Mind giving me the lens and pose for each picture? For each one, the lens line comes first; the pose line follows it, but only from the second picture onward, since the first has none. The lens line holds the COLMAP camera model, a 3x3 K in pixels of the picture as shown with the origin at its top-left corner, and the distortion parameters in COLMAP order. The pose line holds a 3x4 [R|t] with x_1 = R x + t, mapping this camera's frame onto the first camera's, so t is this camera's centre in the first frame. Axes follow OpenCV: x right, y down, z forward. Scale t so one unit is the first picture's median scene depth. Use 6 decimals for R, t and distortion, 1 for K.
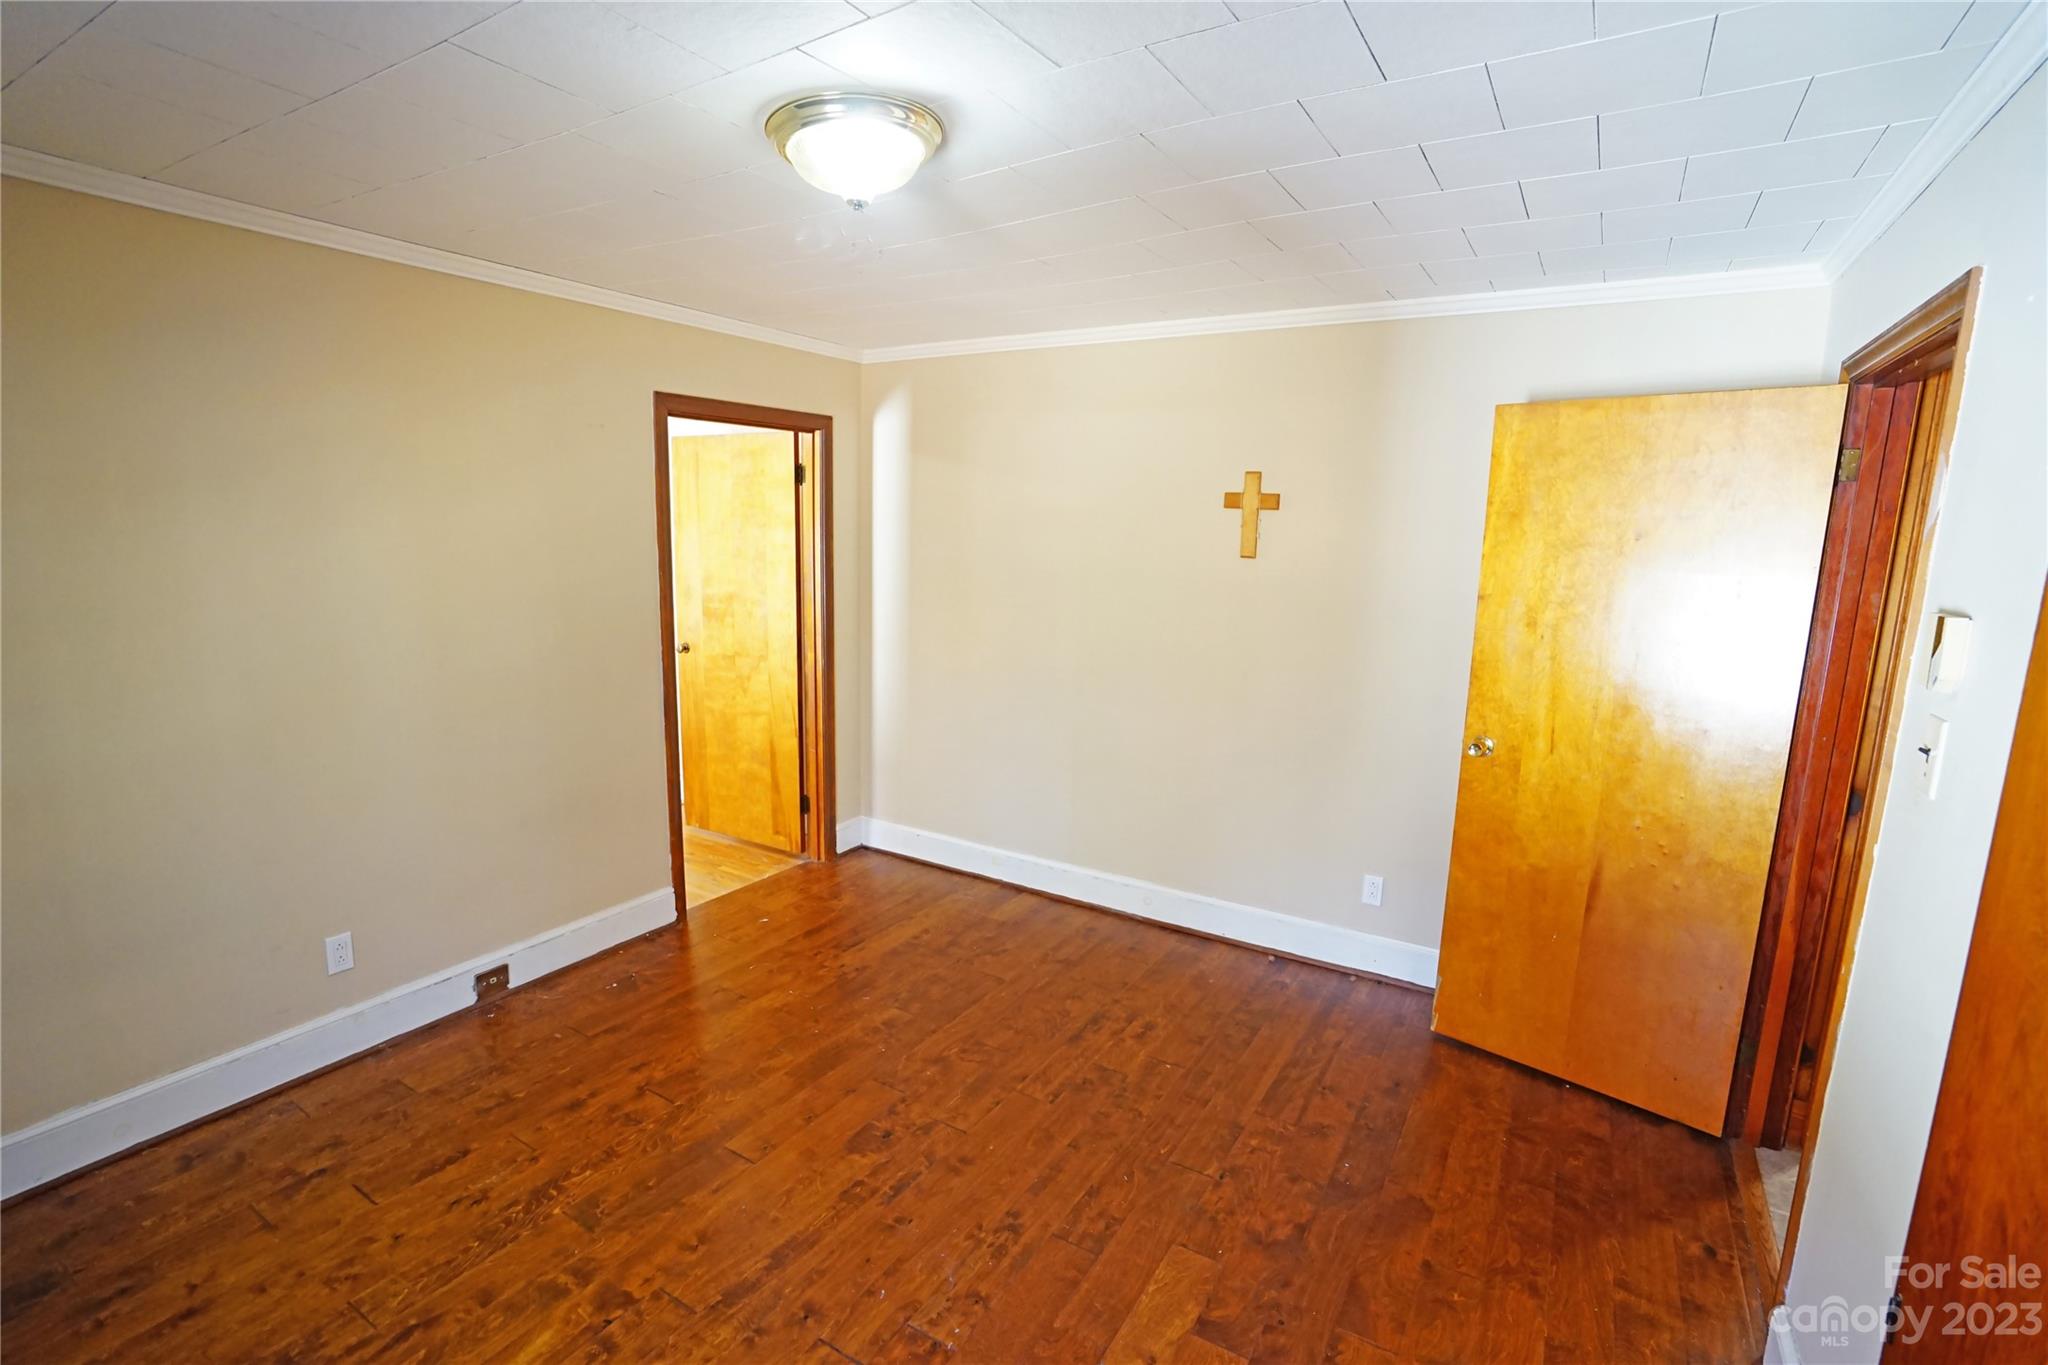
lens RADIAL K [[944.1, 0, 1012.6], [0, 944.1, 669.4], [0, 0, 1]] dist [-0.056641, 0.018971]
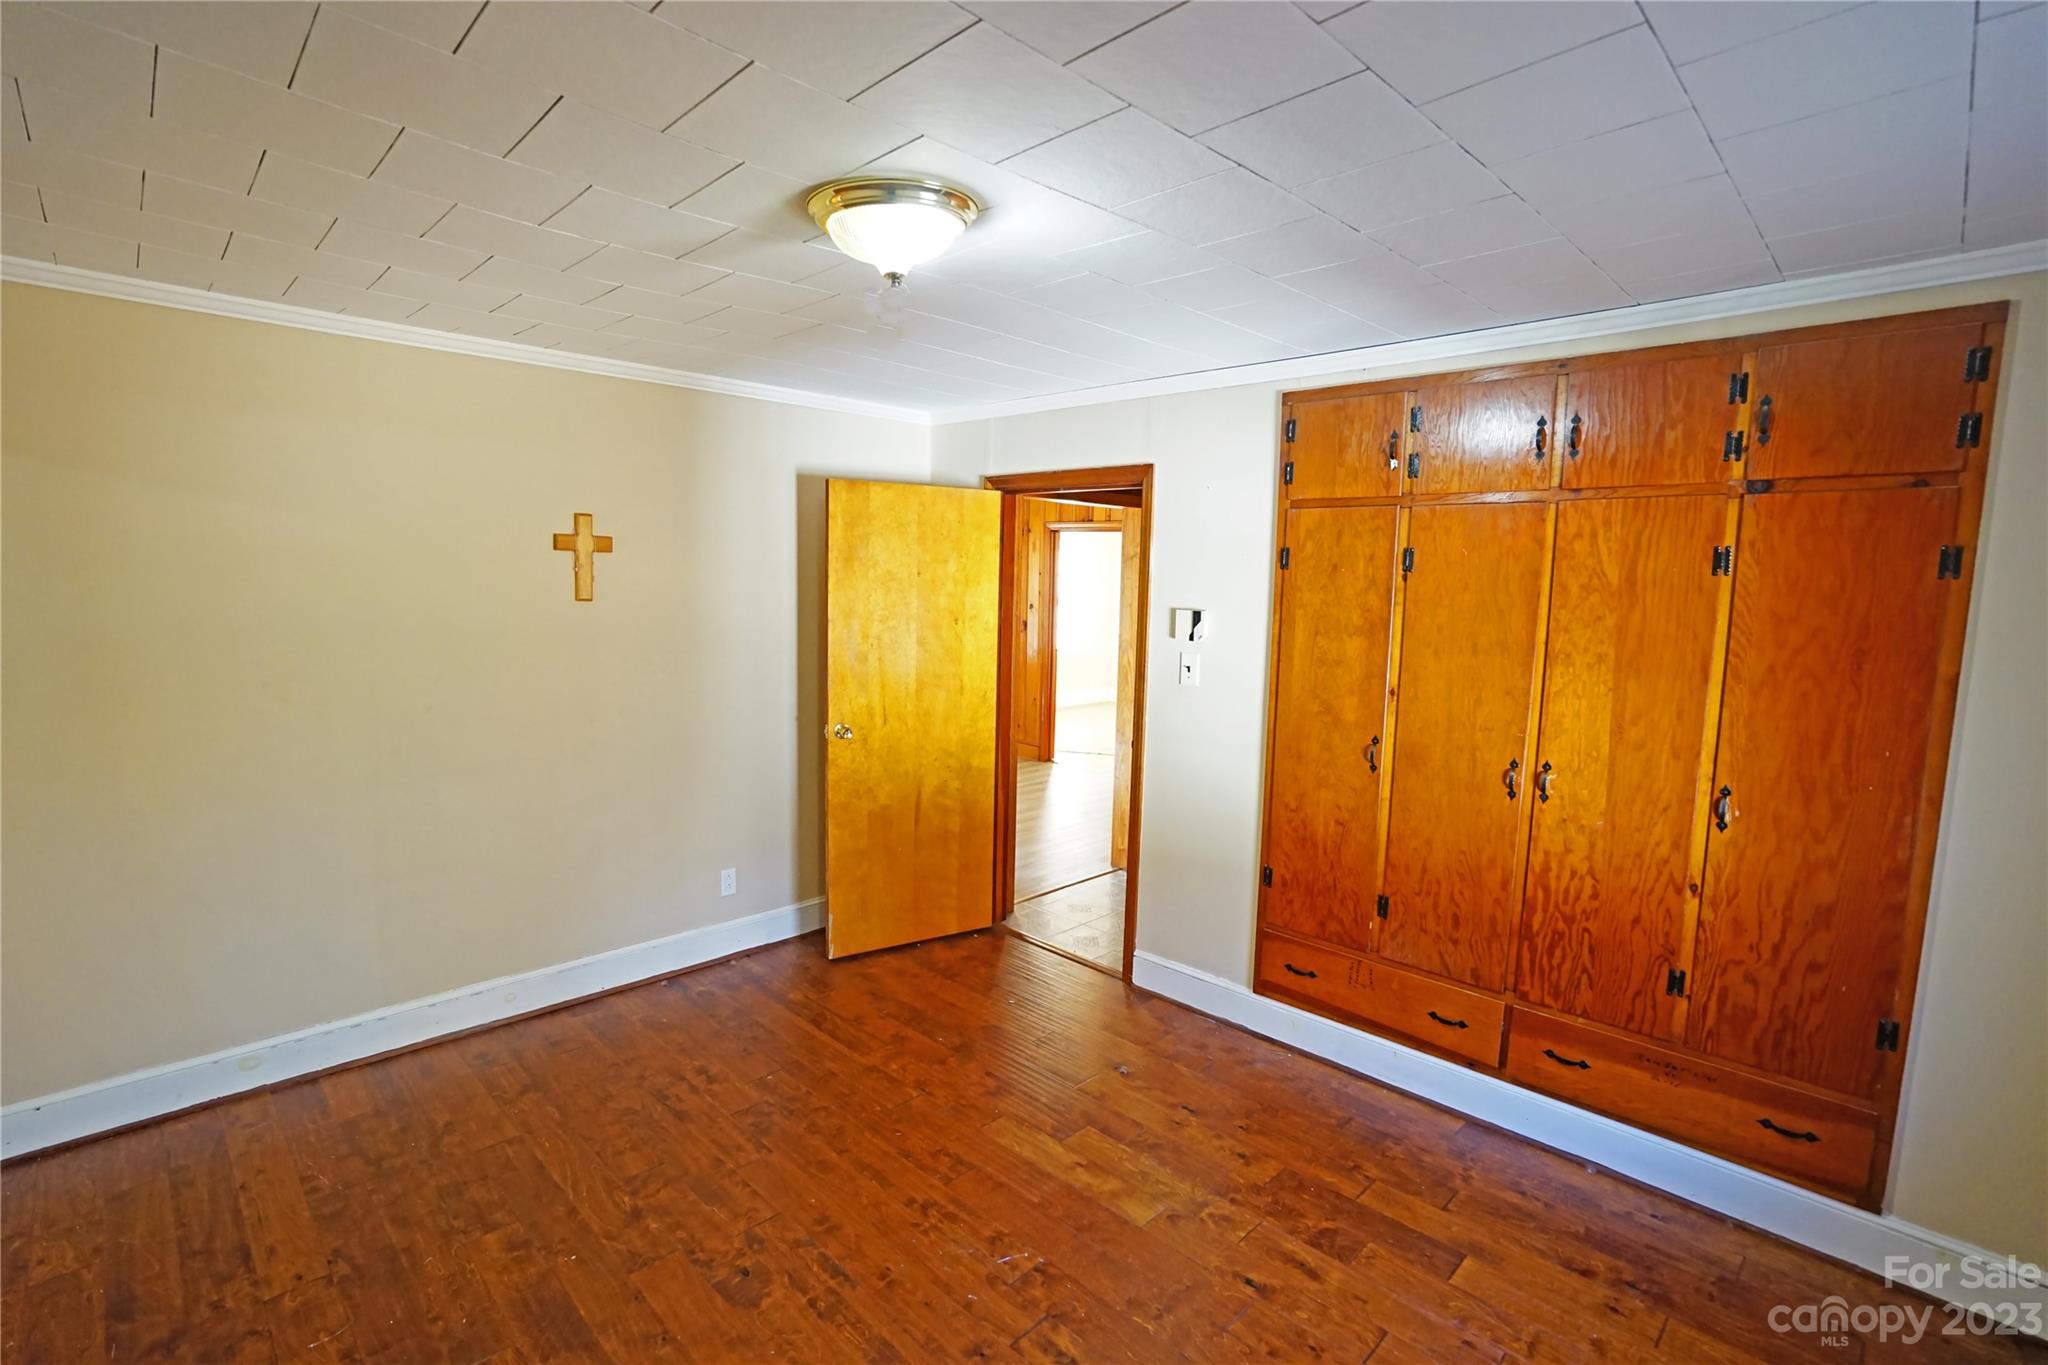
lens RADIAL K [[944.1, 0, 1008.9], [0, 944.1, 679.0], [0, 0, 1]] dist [-0.056641, 0.018971]
pose [[0.232200, -0.122223, 0.964958, -0.736999], [0.138001, 0.986178, 0.091704, -0.082537], [-0.962829, 0.111871, 0.245857, 0.423204]]
